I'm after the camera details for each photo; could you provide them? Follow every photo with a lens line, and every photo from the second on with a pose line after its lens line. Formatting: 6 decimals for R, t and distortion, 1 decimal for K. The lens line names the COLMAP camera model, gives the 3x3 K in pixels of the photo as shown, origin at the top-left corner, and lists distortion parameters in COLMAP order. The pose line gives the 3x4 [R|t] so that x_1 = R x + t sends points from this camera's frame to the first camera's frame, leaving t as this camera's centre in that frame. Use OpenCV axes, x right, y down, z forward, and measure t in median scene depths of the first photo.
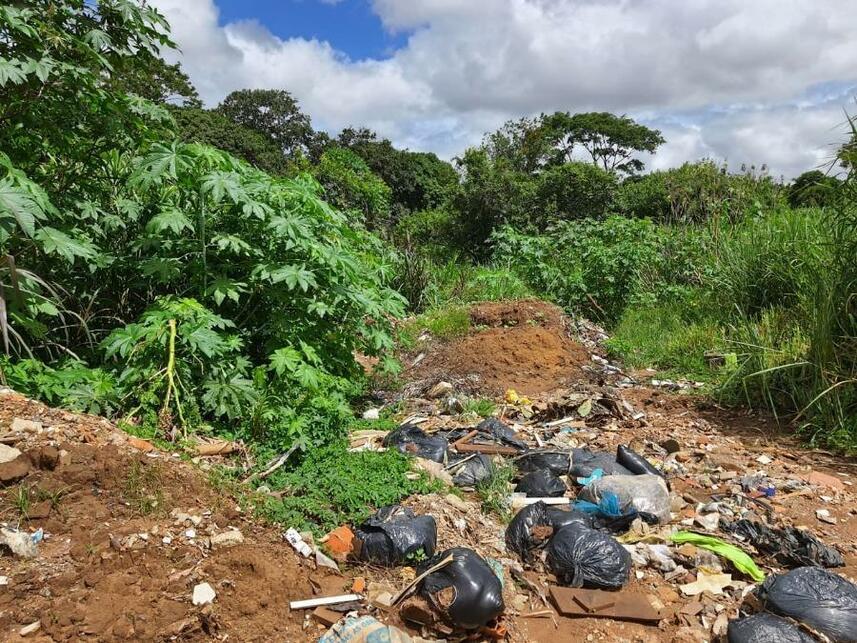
lens RADIAL K [[340.4, 0, 432.9], [0, 340.4, 317.9], [0, 0, 1]] dist [0.001096, -0.000077]
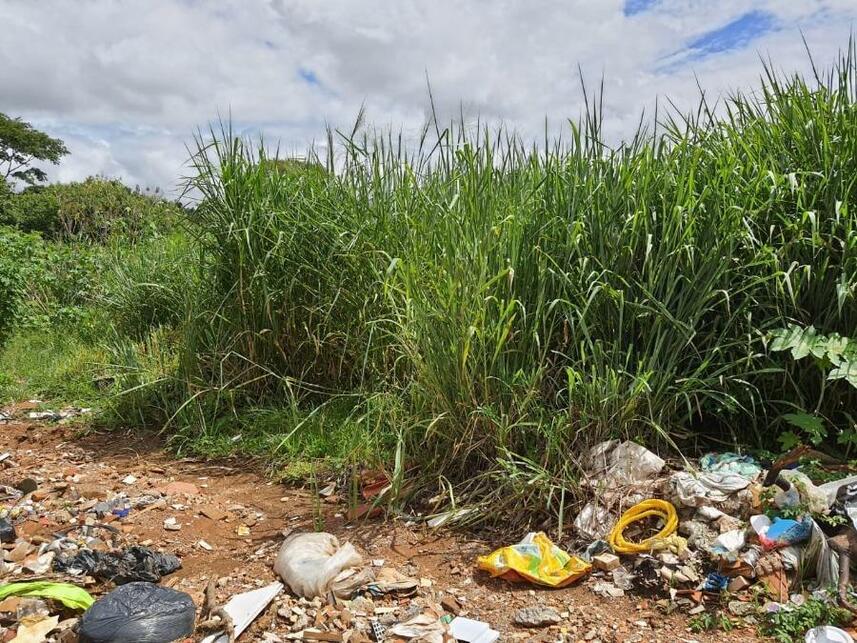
lens RADIAL K [[340.4, 0, 432.9], [0, 340.4, 317.9], [0, 0, 1]] dist [0.001096, -0.000077]
pose [[0.912633, -0.048089, 0.405942, 1.285909], [0.058810, 0.998171, -0.013971, 0.008173], [-0.404528, 0.036624, 0.913792, -0.264634]]
